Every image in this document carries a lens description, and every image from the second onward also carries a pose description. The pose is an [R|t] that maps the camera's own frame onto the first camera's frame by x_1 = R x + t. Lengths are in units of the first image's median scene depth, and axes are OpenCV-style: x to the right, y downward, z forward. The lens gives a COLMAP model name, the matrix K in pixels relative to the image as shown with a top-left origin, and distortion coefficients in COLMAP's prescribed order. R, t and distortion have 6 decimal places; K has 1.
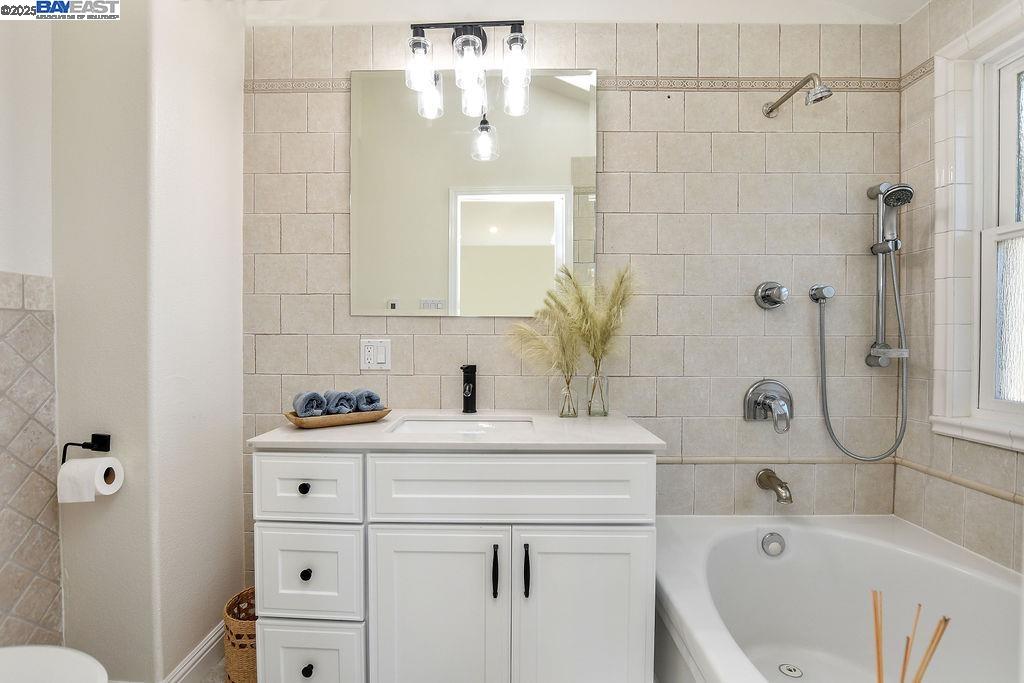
lens RADIAL K [[481.6, 0, 492.3], [0, 481.6, 347.3], [0, 0, 1]] dist [-0.033968, 0.005417]
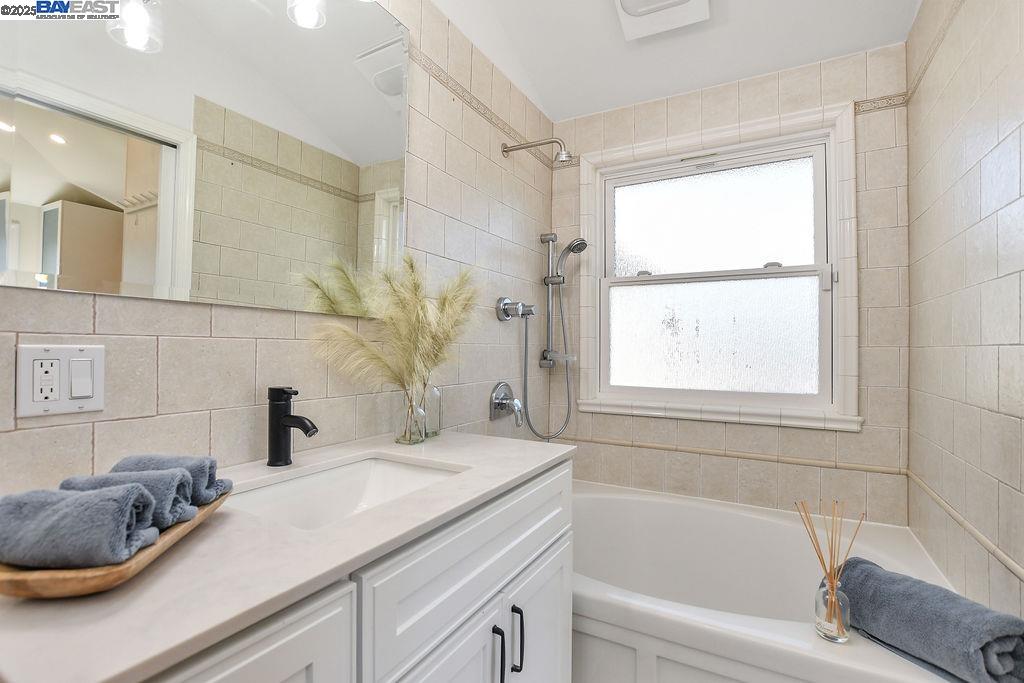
lens RADIAL K [[481.6, 0, 508.8], [0, 481.6, 341.0], [0, 0, 1]] dist [-0.033968, 0.005417]
pose [[0.455790, 0.014875, 0.889963, -0.456602], [0.010938, 0.999691, -0.022311, -0.005550], [-0.890020, 0.019904, 0.455486, 0.464371]]
